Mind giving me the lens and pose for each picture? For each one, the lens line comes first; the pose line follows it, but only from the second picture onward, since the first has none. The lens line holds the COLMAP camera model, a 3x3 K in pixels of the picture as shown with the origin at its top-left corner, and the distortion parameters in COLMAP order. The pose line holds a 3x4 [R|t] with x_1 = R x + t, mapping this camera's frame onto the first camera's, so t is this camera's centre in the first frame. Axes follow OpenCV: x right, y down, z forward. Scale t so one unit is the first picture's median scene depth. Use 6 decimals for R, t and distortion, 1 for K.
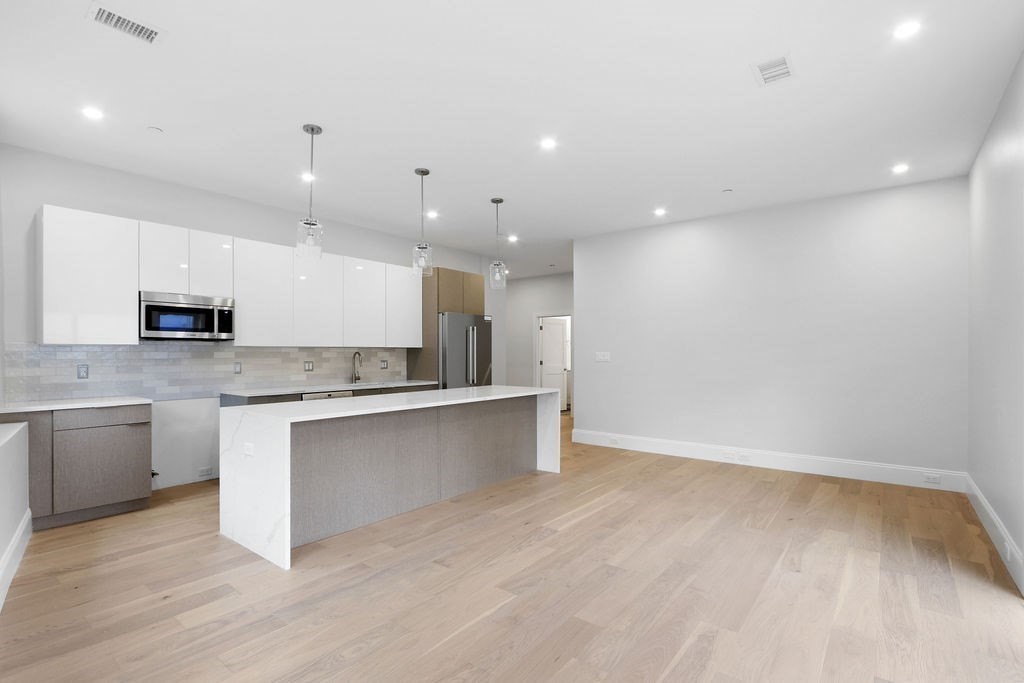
lens RADIAL K [[485.1, 0, 509.2], [0, 485.1, 338.7], [0, 0, 1]] dist [-0.016937, 0.000651]
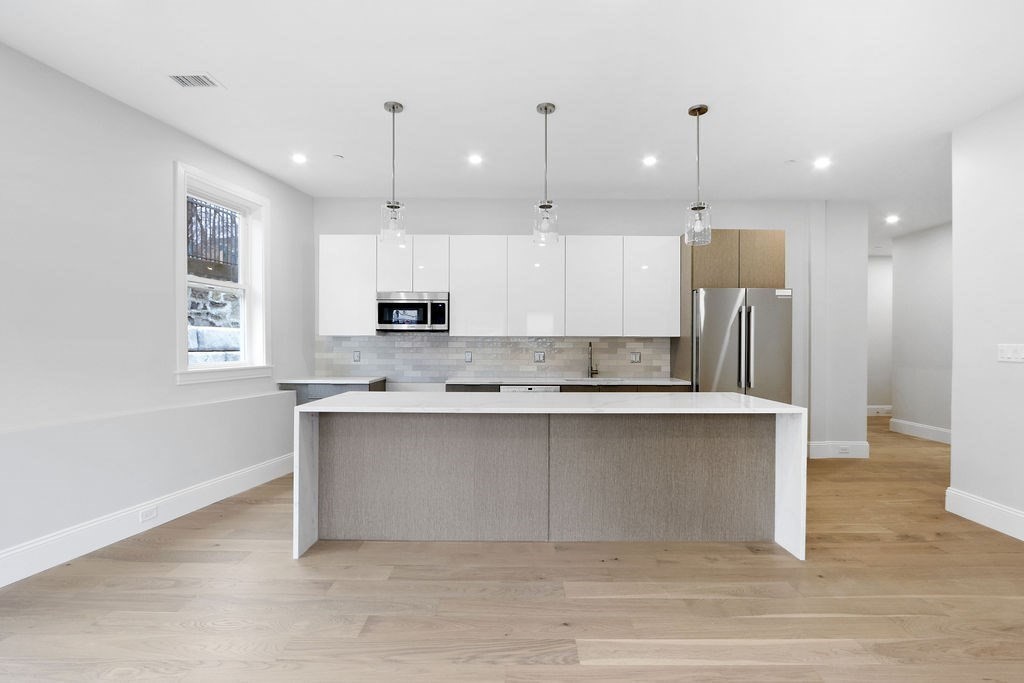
lens RADIAL K [[477.4, 0, 512.6], [0, 477.4, 335.5], [0, 0, 1]] dist [-0.014463, 0.000644]
pose [[0.620424, -0.010796, -0.784192, 0.361278], [0.018749, 0.999824, 0.001068, 0.015268], [0.784043, -0.015366, 0.620517, 0.456213]]
